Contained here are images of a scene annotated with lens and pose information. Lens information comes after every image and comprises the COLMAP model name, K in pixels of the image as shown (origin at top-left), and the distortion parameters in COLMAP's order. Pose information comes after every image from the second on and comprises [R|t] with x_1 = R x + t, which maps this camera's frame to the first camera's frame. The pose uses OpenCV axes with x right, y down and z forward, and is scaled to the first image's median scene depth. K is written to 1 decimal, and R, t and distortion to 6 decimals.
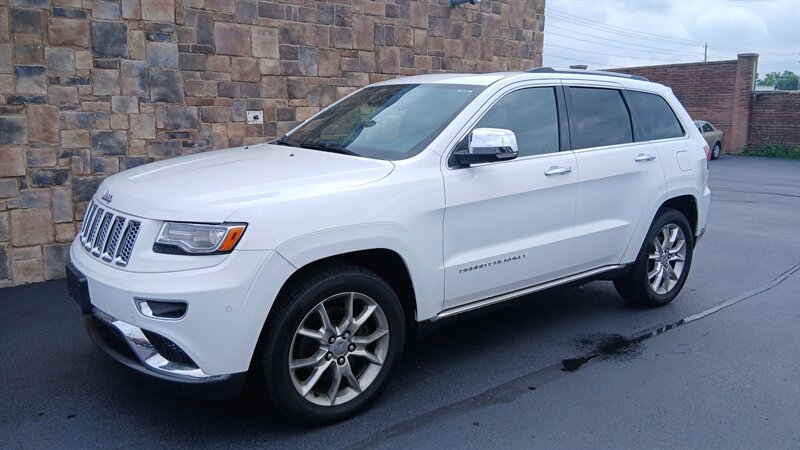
lens RADIAL K [[604.3, 0, 405.5], [0, 604.3, 228.7], [0, 0, 1]] dist [0.112370, -0.196545]
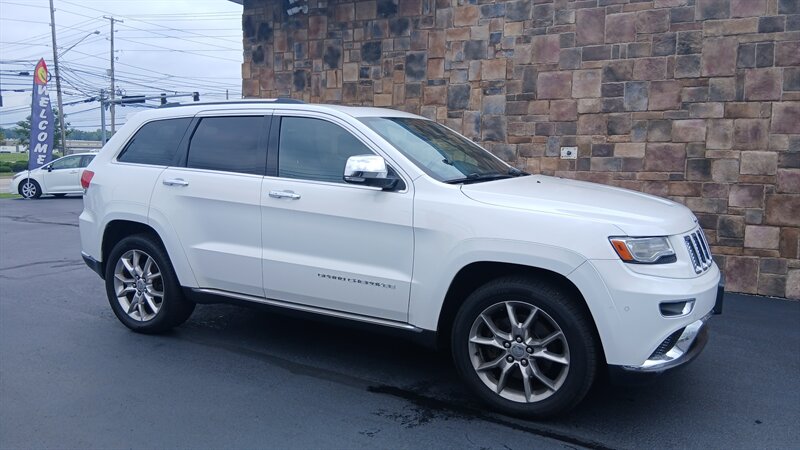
lens RADIAL K [[604.3, 0, 396.0], [0, 604.3, 230.1], [0, 0, 1]] dist [0.112370, -0.196545]
pose [[0.334911, 0.121865, -0.934336, 0.746082], [-0.188533, 0.980216, 0.060269, -0.062105], [0.923195, 0.155968, 0.351261, 0.394522]]
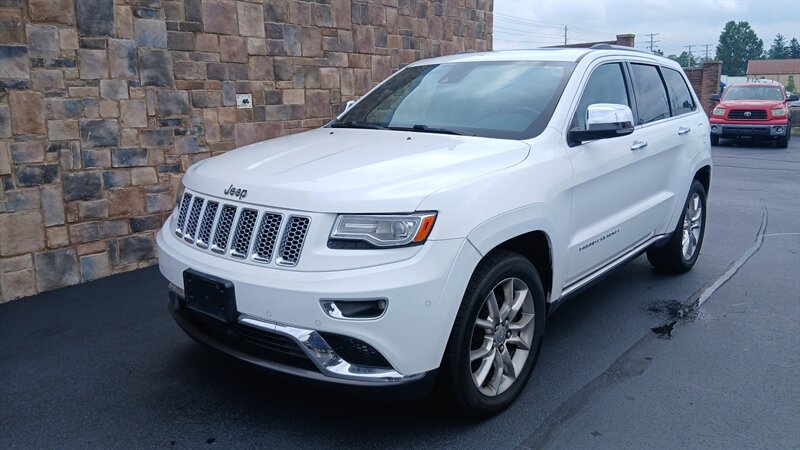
lens RADIAL K [[604.3, 0, 403.0], [0, 604.3, 229.4], [0, 0, 1]] dist [0.112370, -0.196545]
pose [[0.979263, -0.060269, 0.193420, -0.221592], [0.054872, 0.997943, 0.033144, -0.006568], [-0.195020, -0.021843, 0.980556, 0.043281]]
